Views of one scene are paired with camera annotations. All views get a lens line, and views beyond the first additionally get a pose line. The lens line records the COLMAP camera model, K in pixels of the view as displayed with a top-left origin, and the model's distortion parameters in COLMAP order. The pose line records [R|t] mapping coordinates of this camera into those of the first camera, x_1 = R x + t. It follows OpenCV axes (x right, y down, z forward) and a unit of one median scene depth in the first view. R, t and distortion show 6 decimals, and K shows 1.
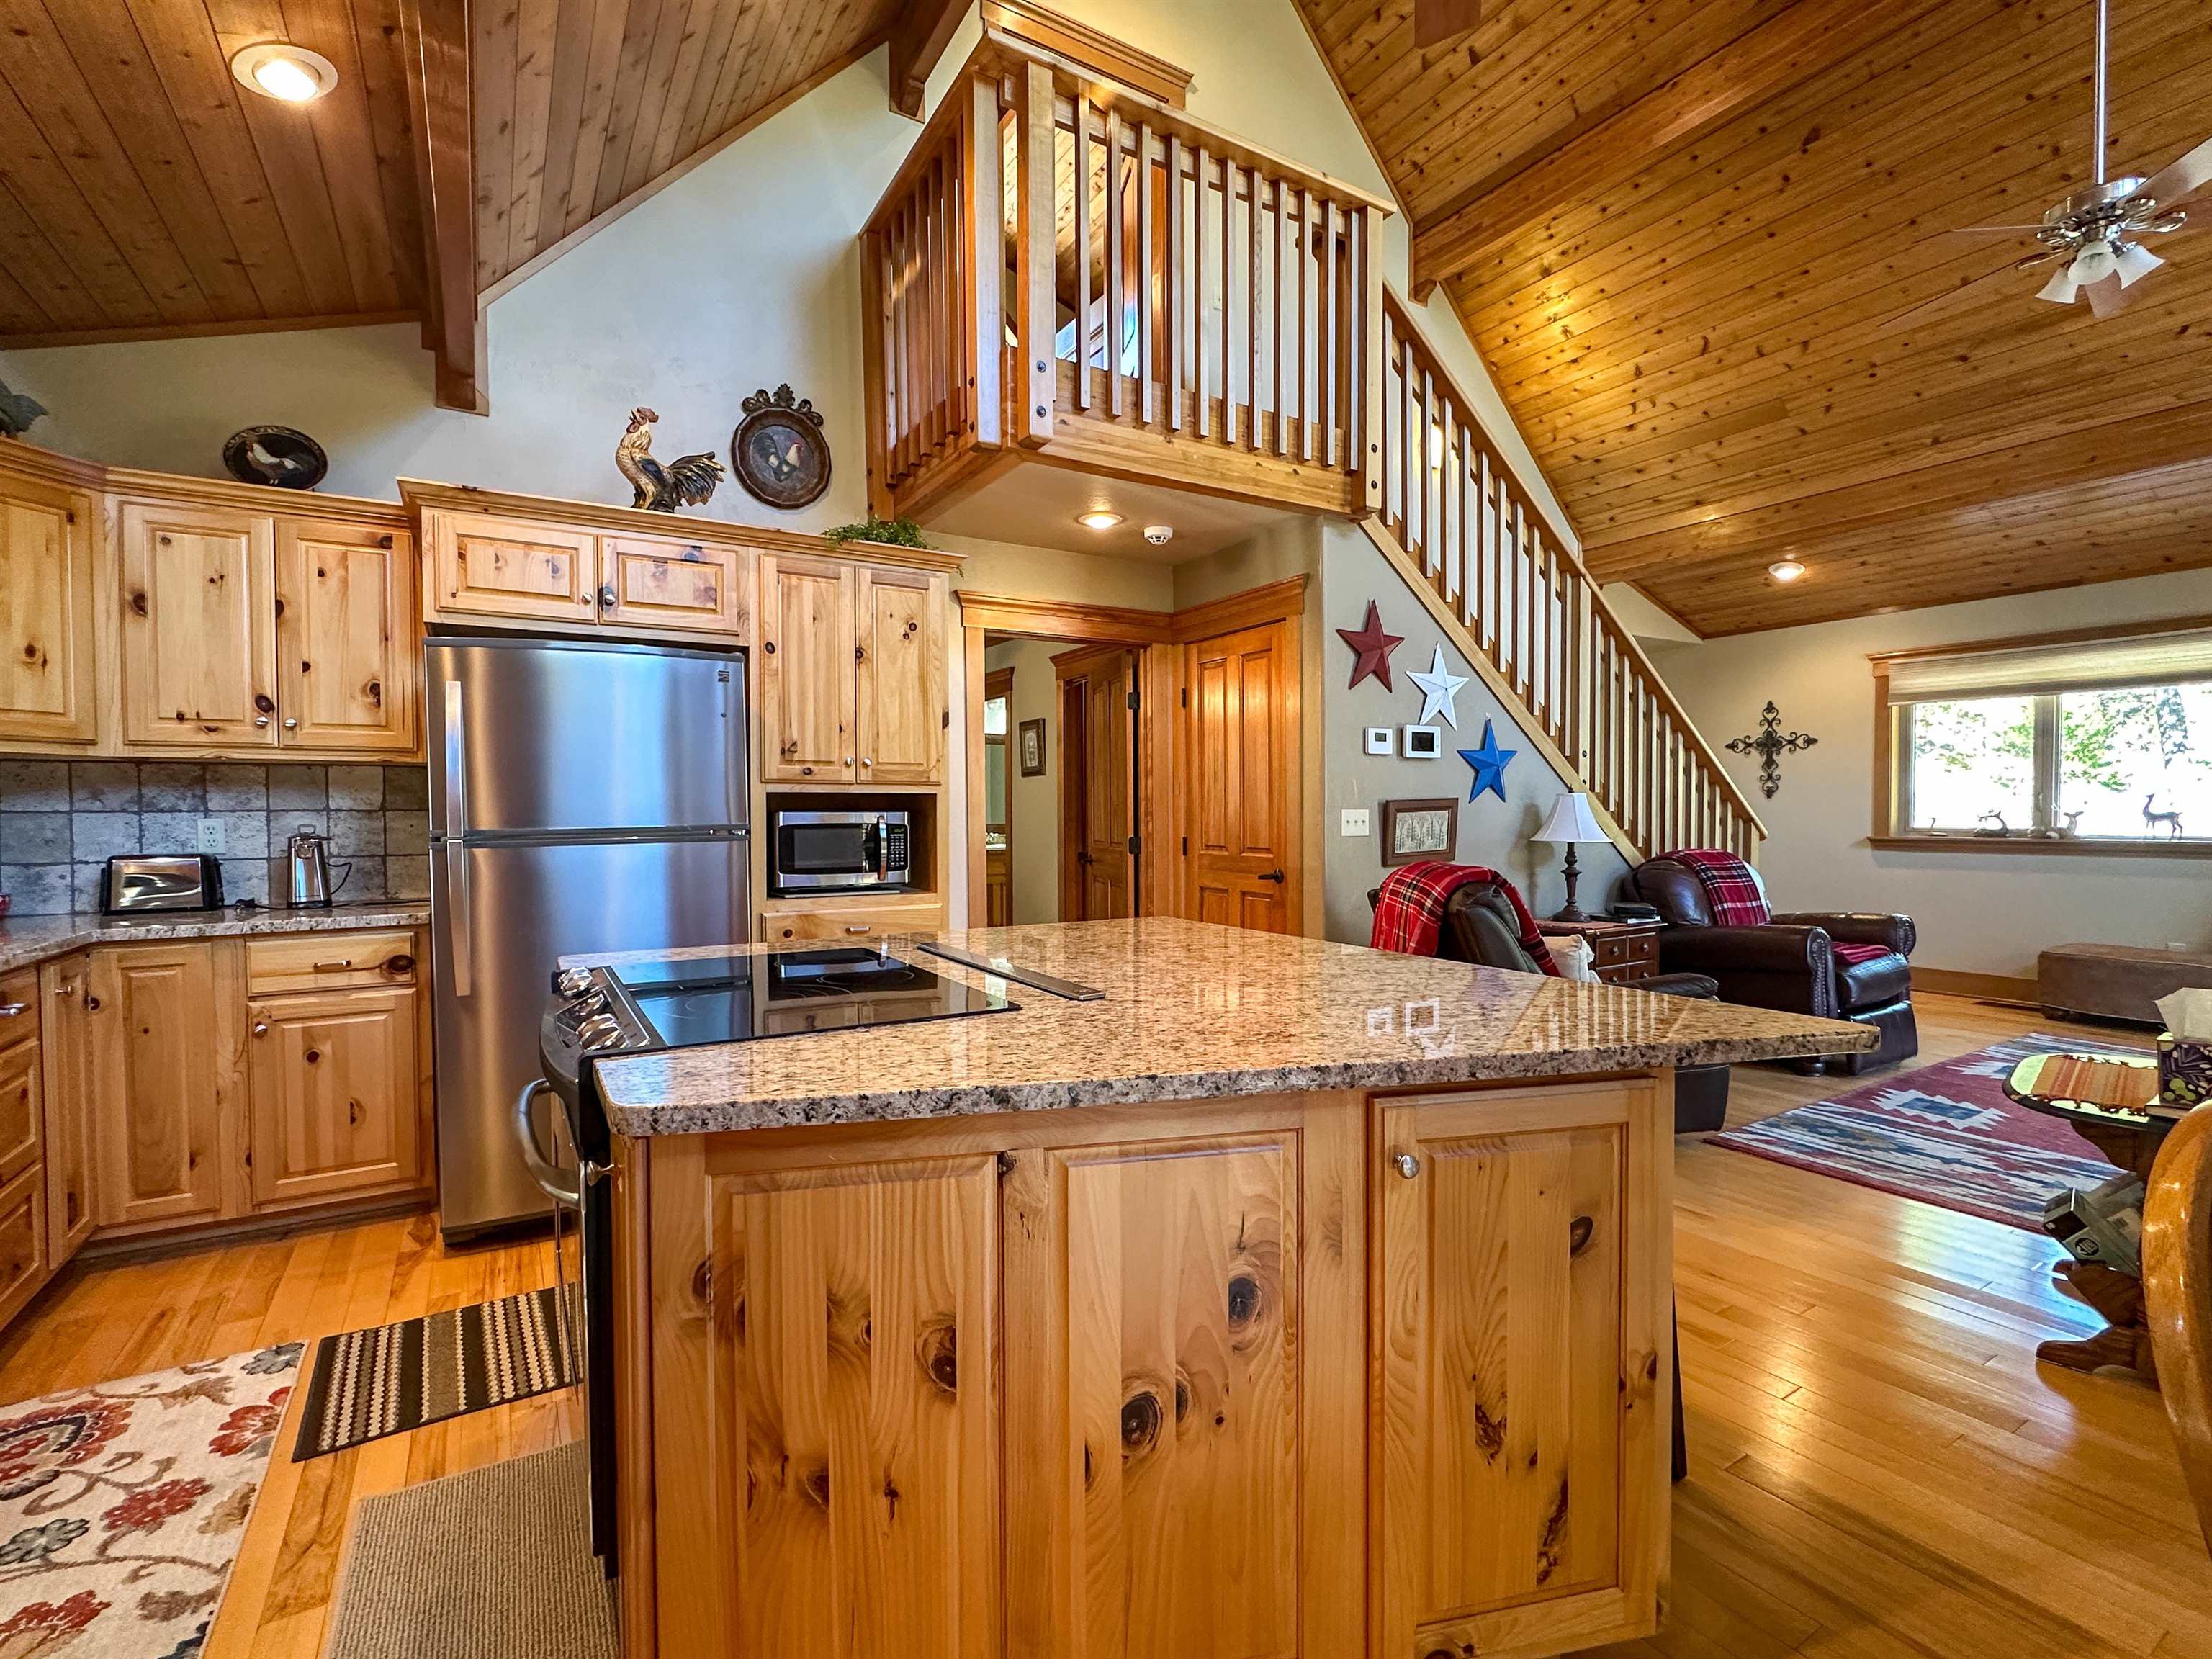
lens RADIAL K [[1008.2, 0, 1106.0], [0, 1008.2, 829.5], [0, 0, 1]] dist [0.001729, 0.000242]
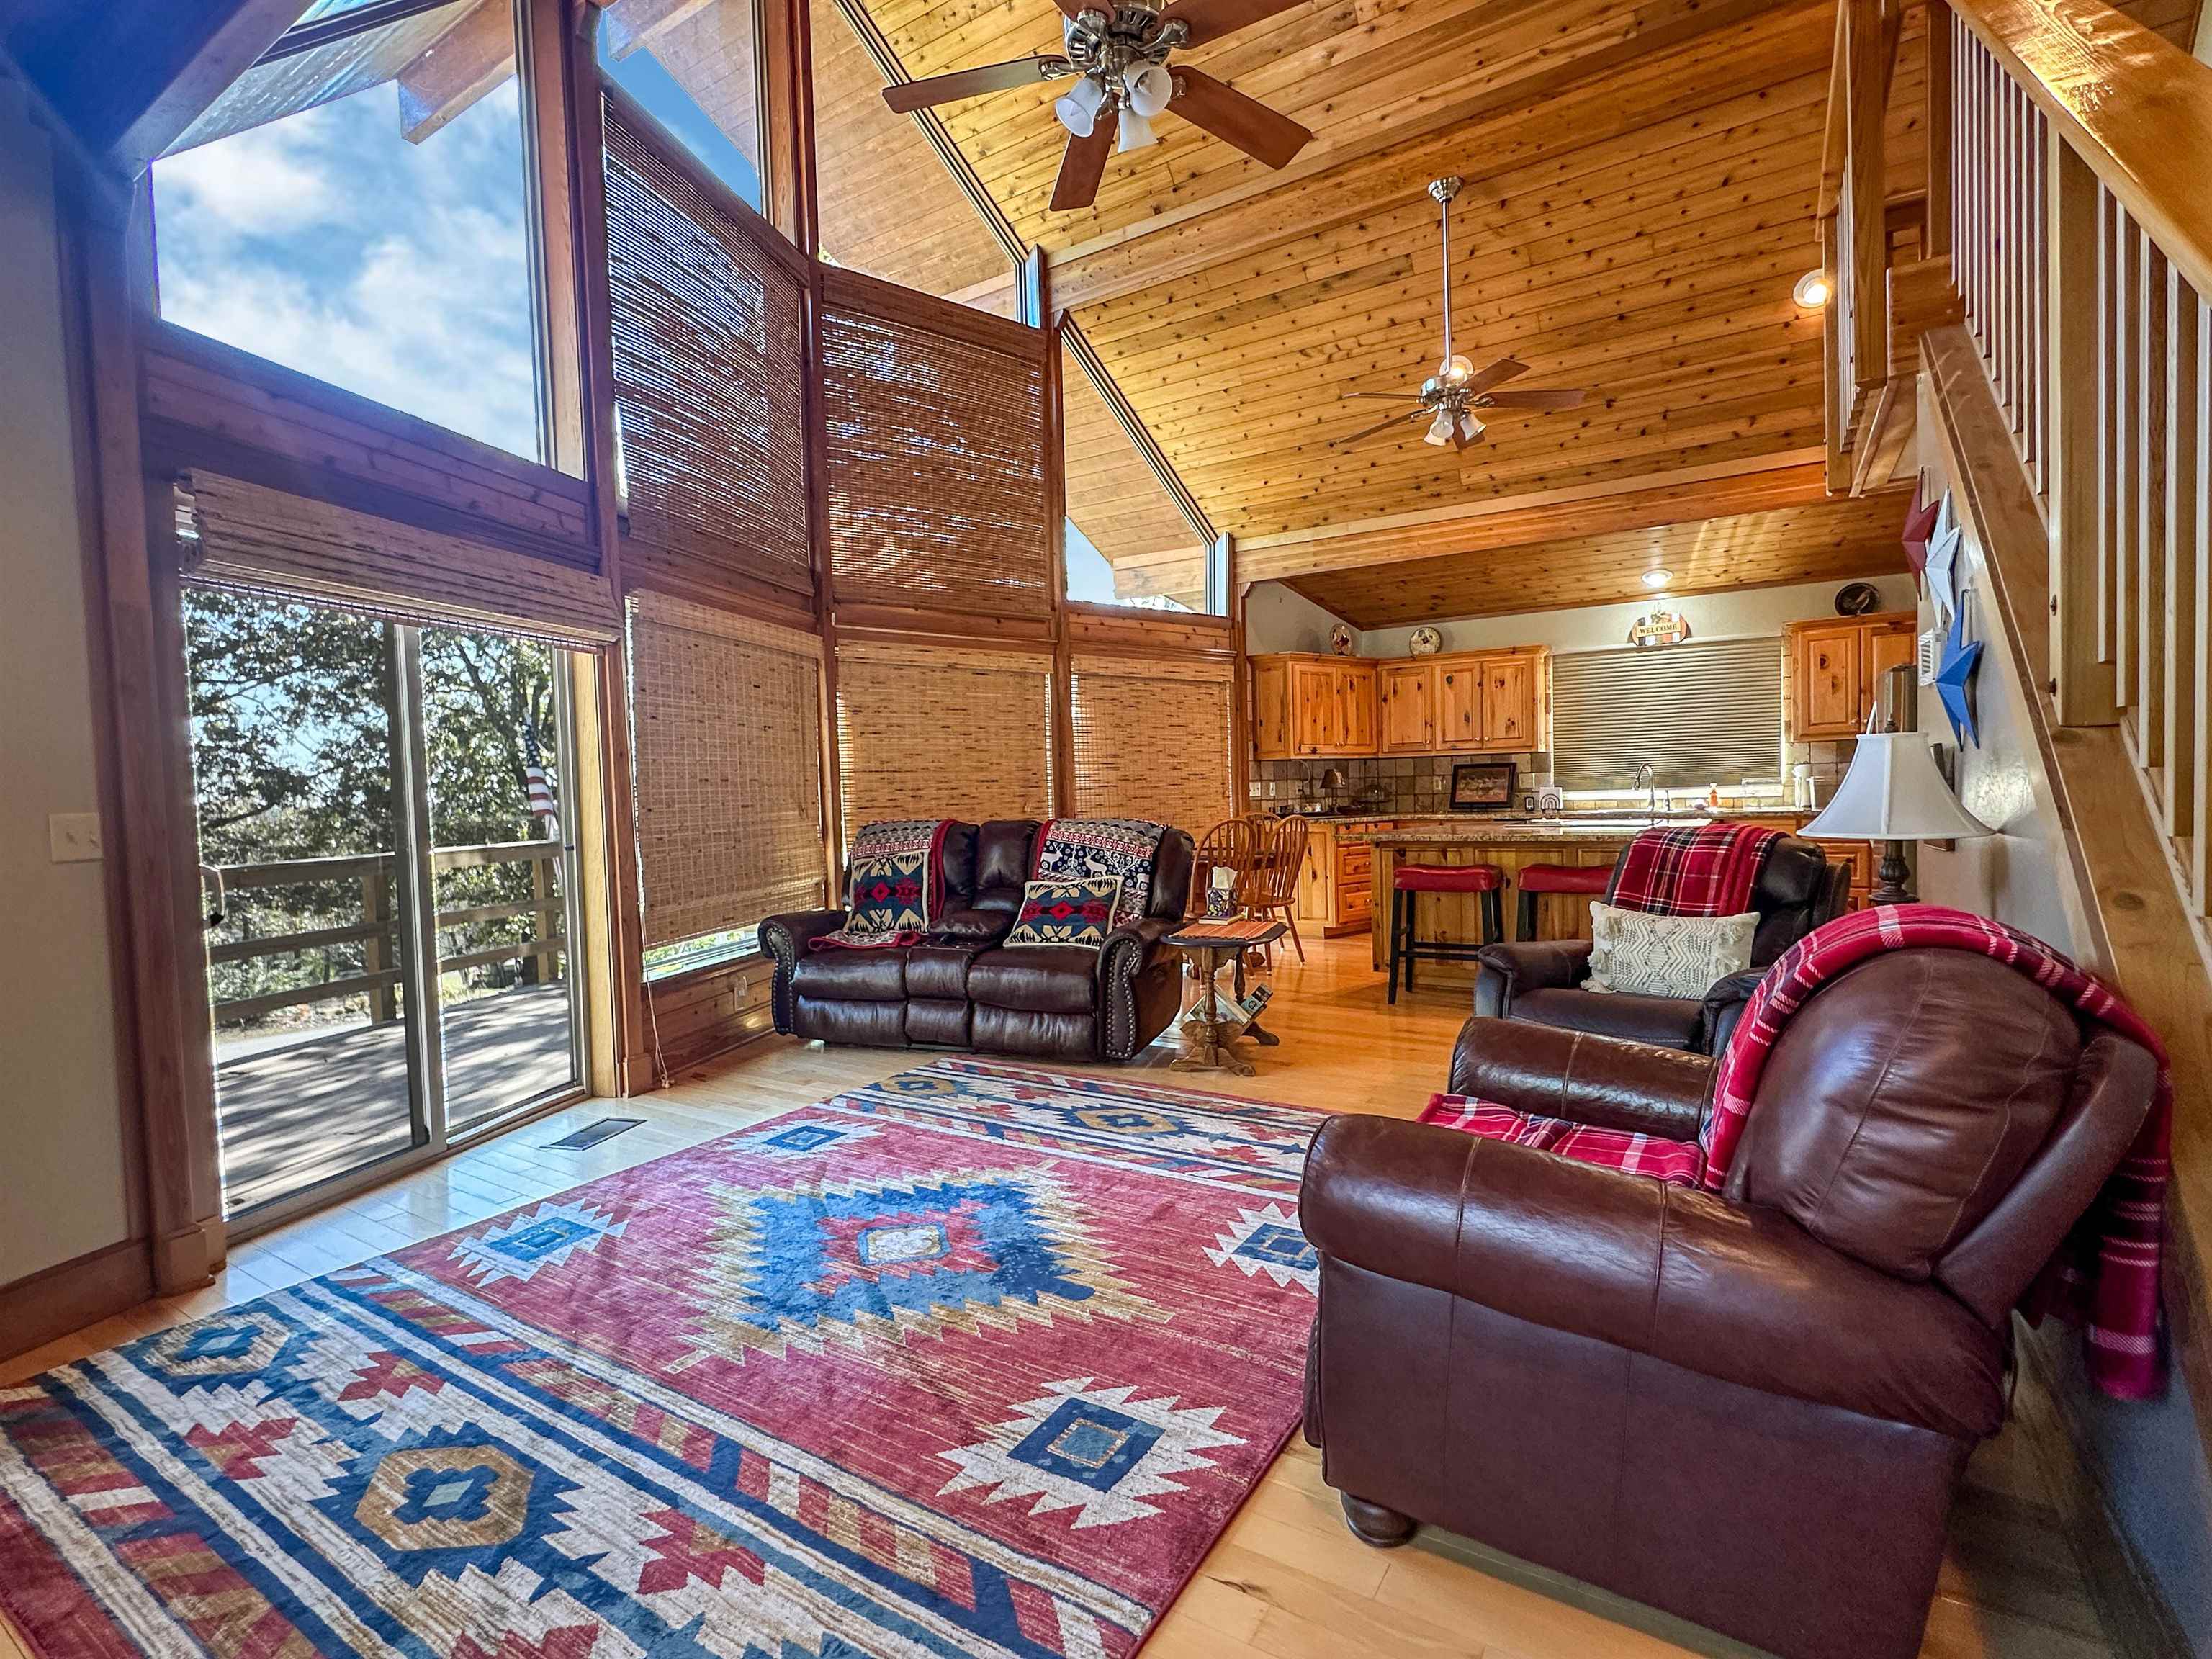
lens RADIAL K [[1048.4, 0, 1097.3], [0, 1048.4, 831.7], [0, 0, 1]] dist [-0.000993, -0.000861]
pose [[-0.896076, 0.048110, -0.441286, 1.030047], [0.024503, 0.997955, 0.059045, -0.028847], [0.443224, 0.042096, -0.895422, 1.299639]]
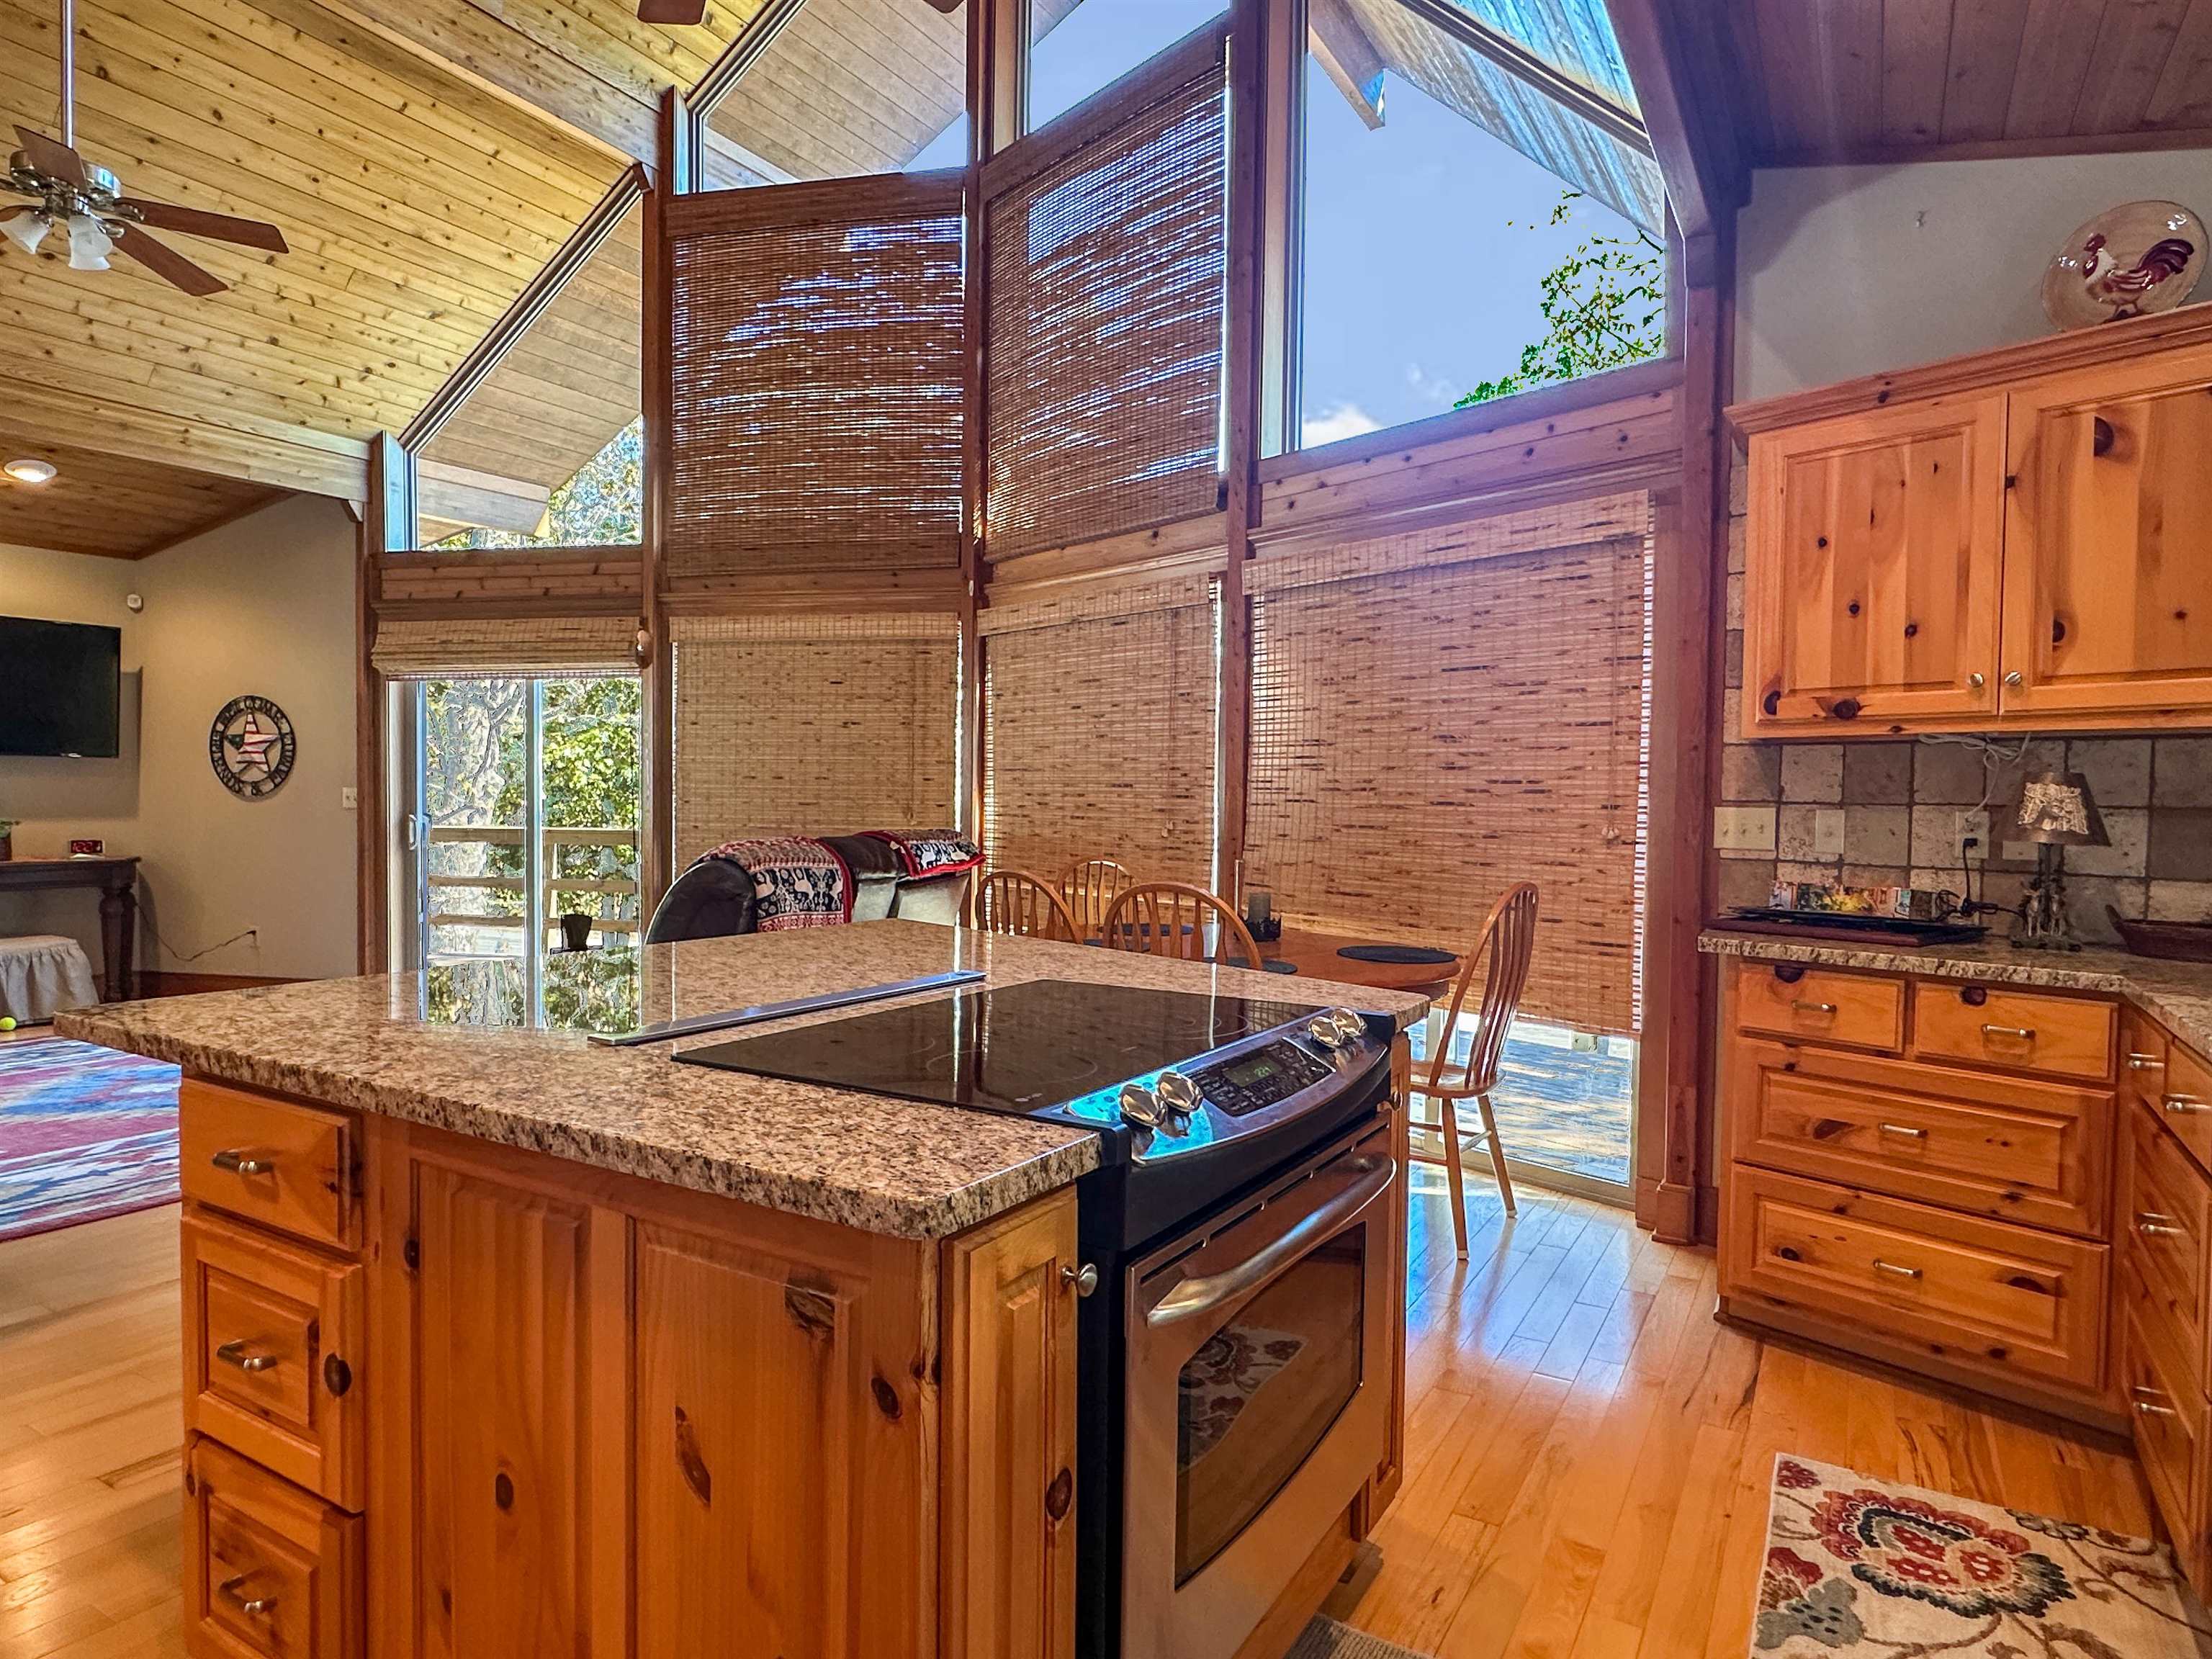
lens RADIAL K [[1301.0, 0, 1100.5], [0, 1301.0, 837.2], [0, 0, 1]] dist [0.000040, 0.001816]
pose [[-0.462642, -0.029816, 0.886044, -0.460603], [0.005205, 0.999326, 0.036346, -0.013546], [-0.886530, 0.021427, -0.462175, 0.526977]]
